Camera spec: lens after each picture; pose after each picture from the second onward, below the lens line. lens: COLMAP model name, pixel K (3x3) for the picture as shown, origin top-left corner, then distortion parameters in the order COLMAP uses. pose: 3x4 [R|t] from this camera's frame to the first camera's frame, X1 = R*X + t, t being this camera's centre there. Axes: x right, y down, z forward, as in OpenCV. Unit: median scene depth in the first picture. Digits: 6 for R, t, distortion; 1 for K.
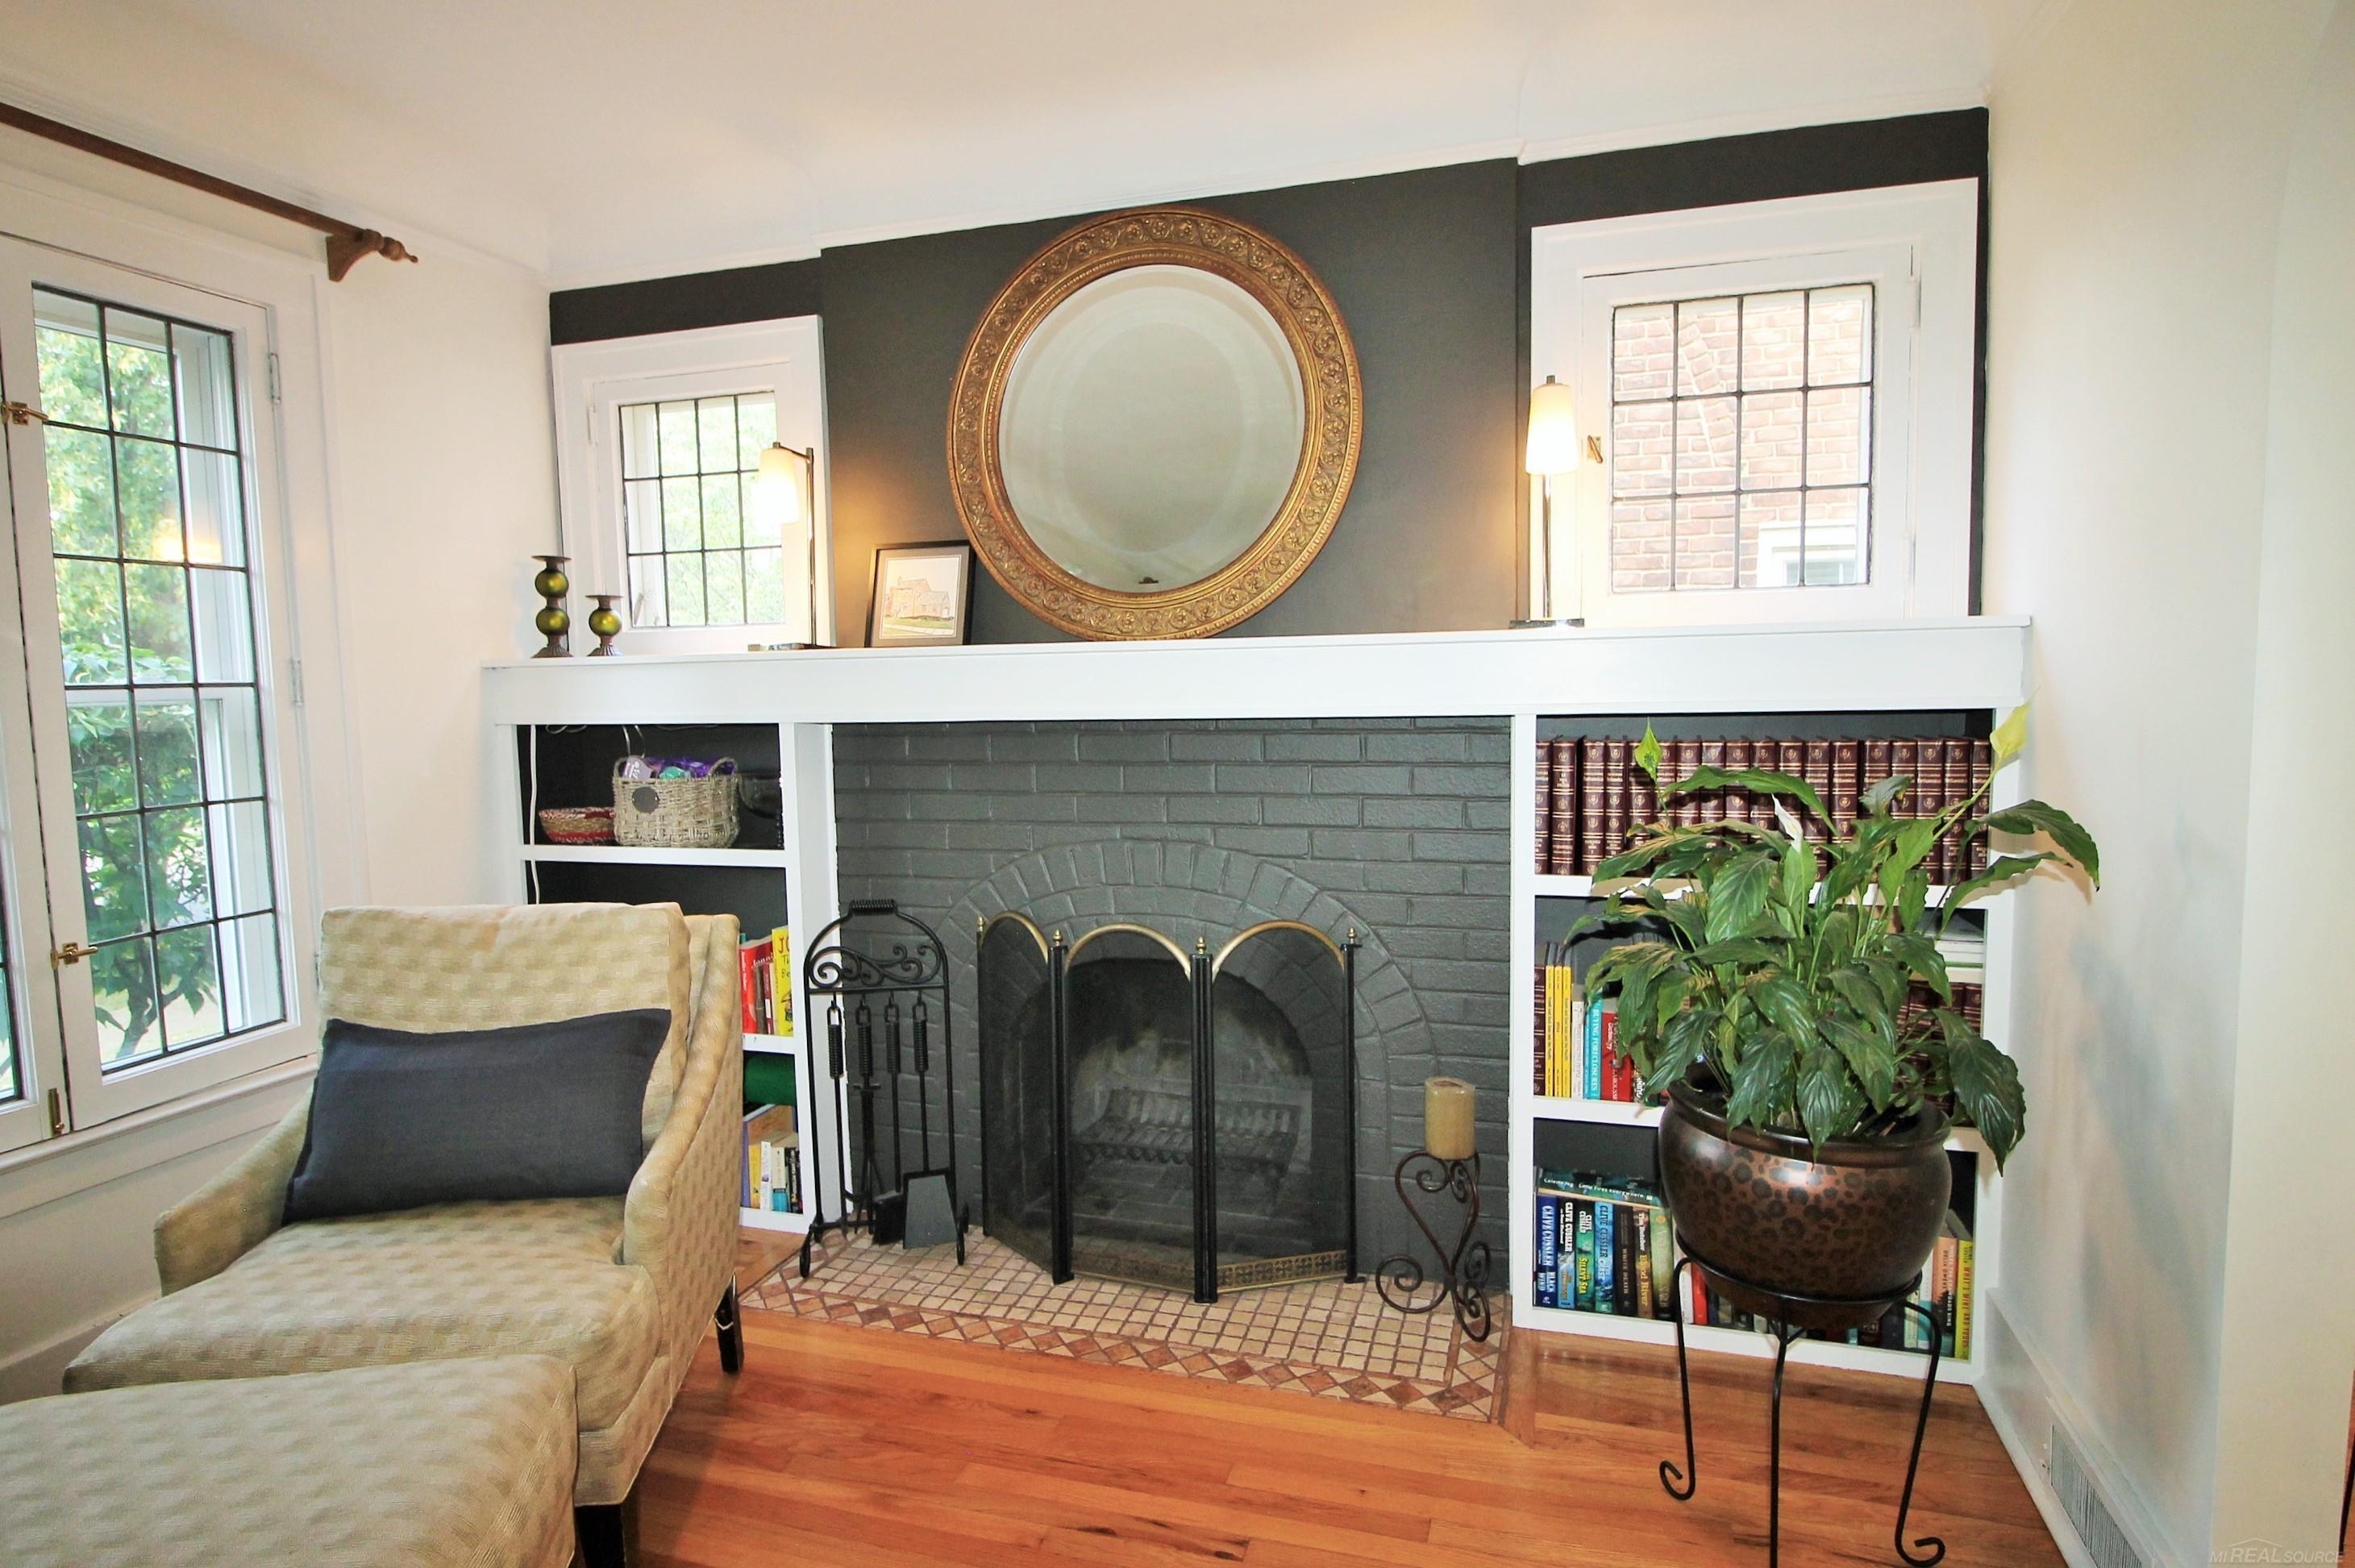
lens RADIAL K [[1255.9, 0, 1186.2], [0, 1255.9, 773.2], [0, 0, 1]] dist [-0.001582, 0.000050]
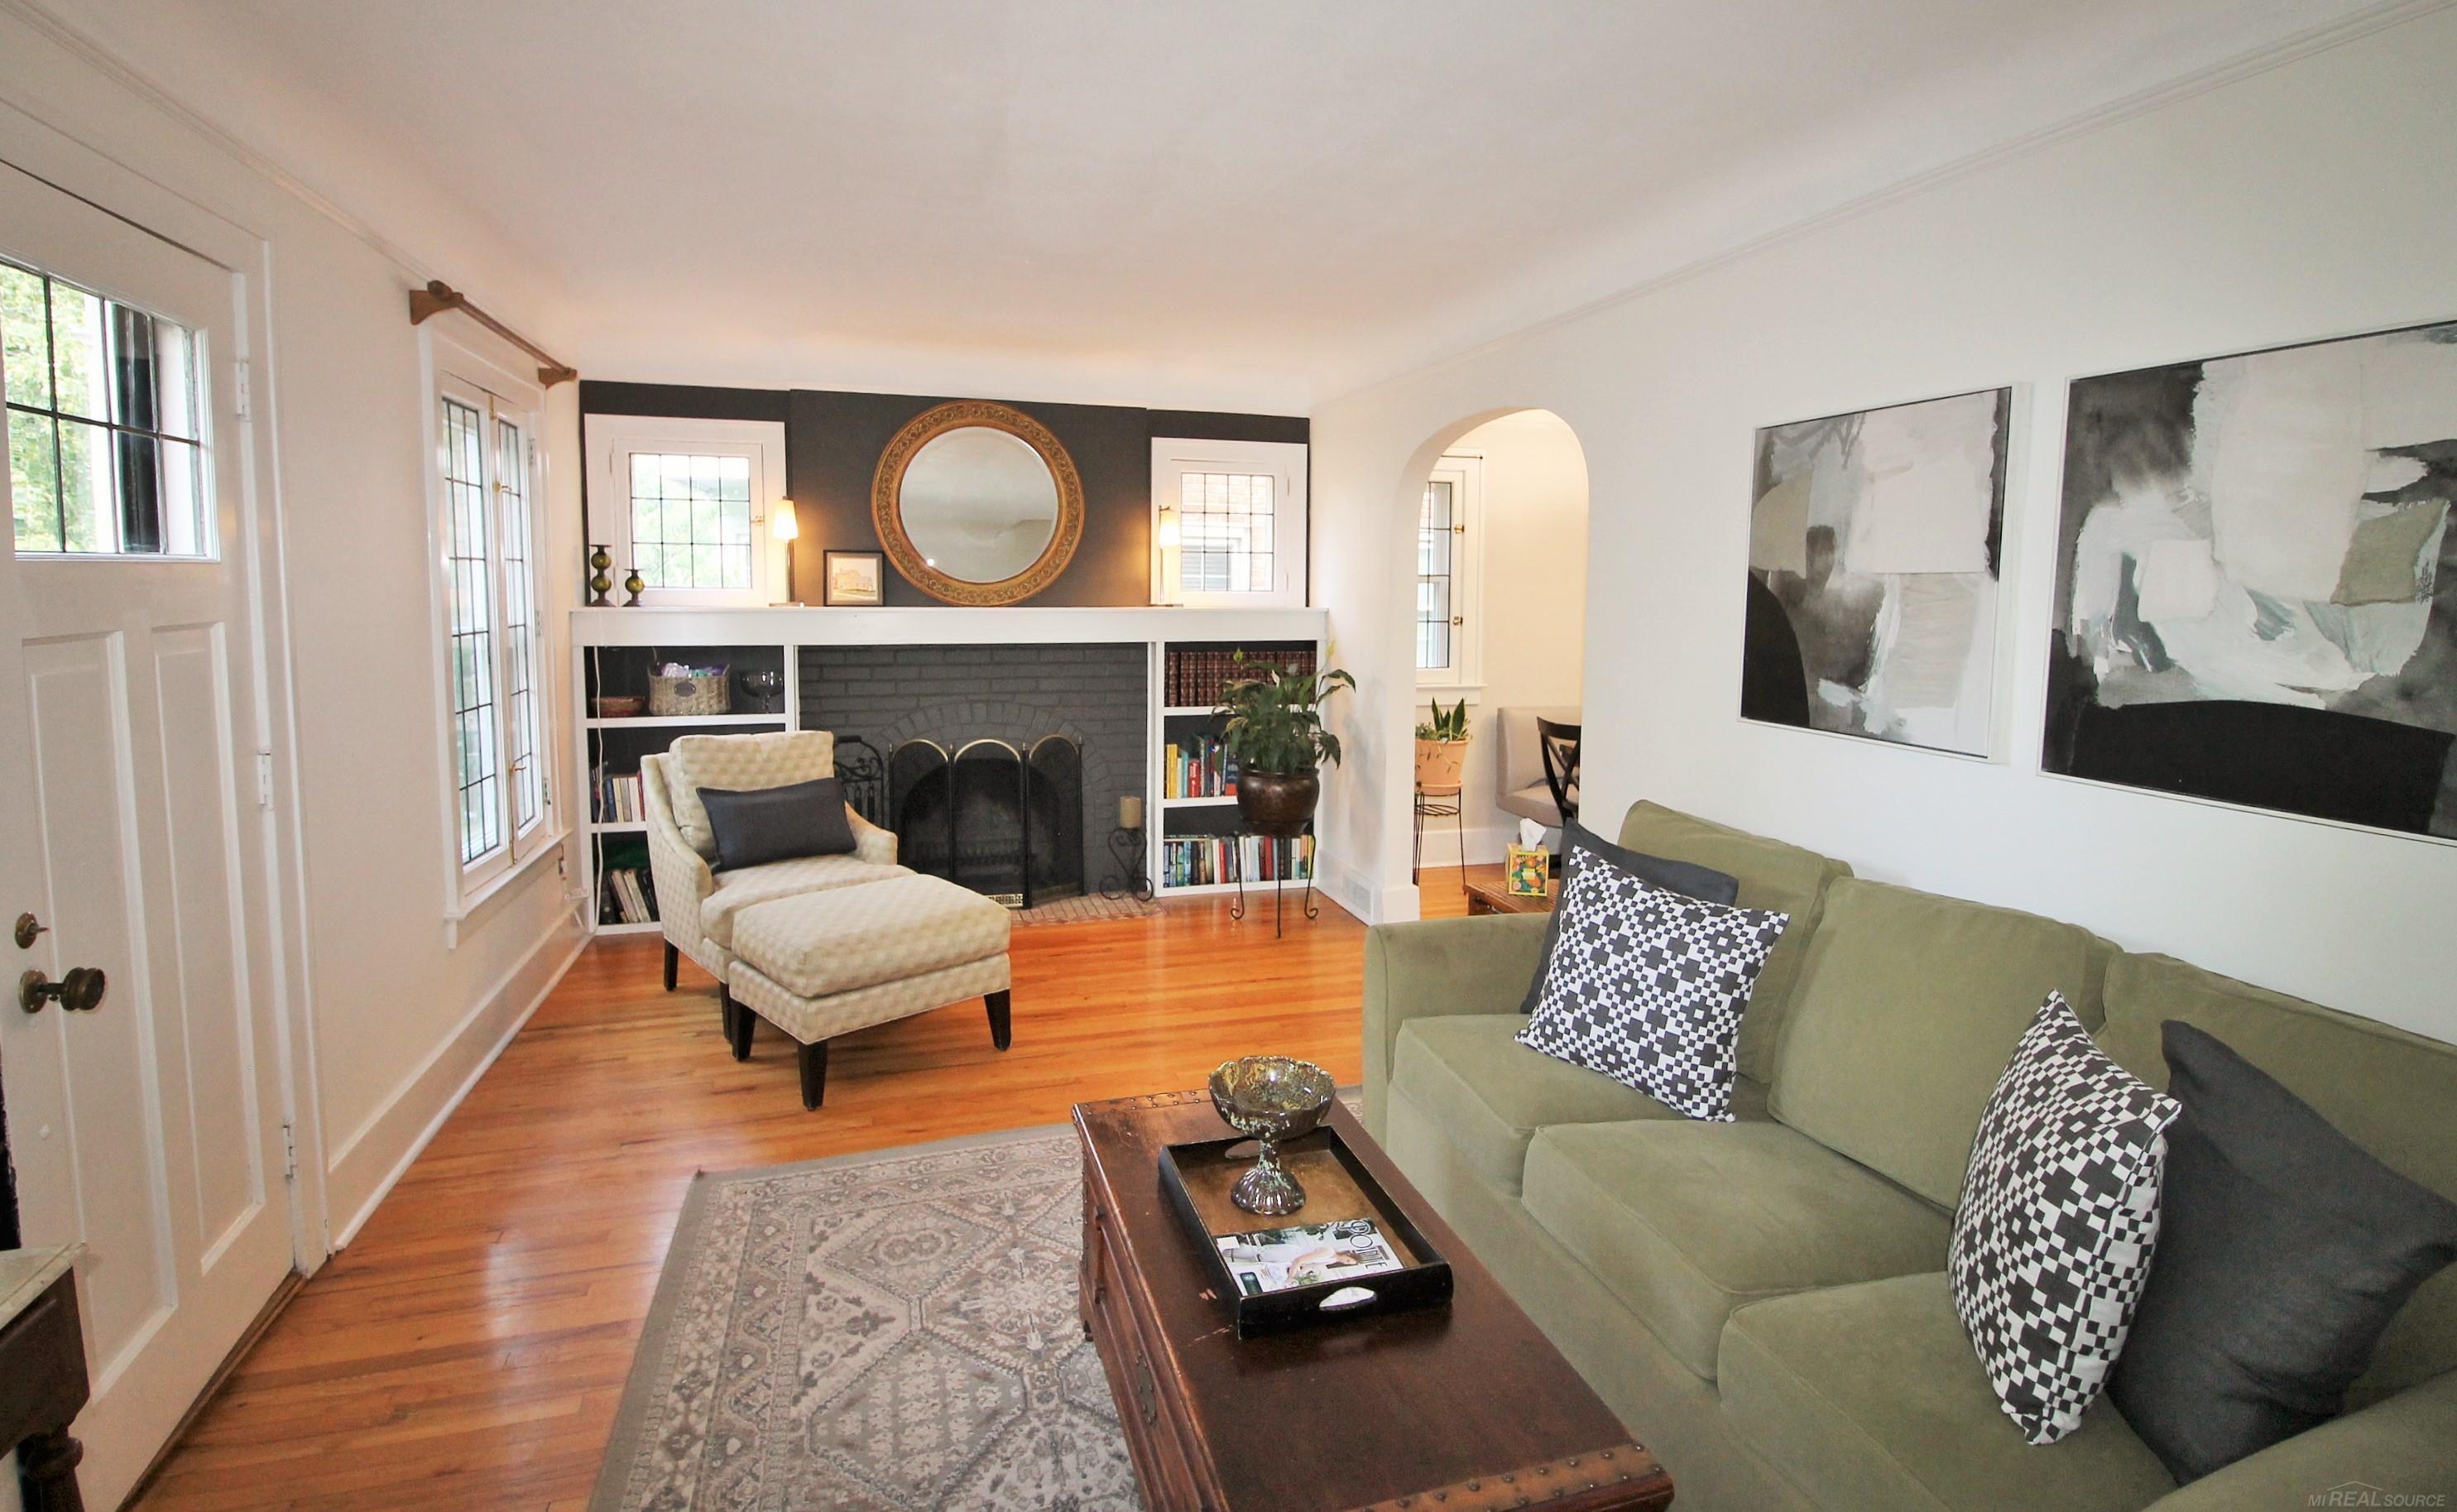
lens RADIAL K [[1199.9, 0, 1253.3], [0, 1199.9, 685.7], [0, 0, 1]] dist [-0.019752, -0.001089]
pose [[0.827896, -0.022702, 0.560422, -0.771551], [0.020267, 0.999739, 0.010558, 0.016149], [-0.560515, 0.002618, 0.828140, -0.898886]]
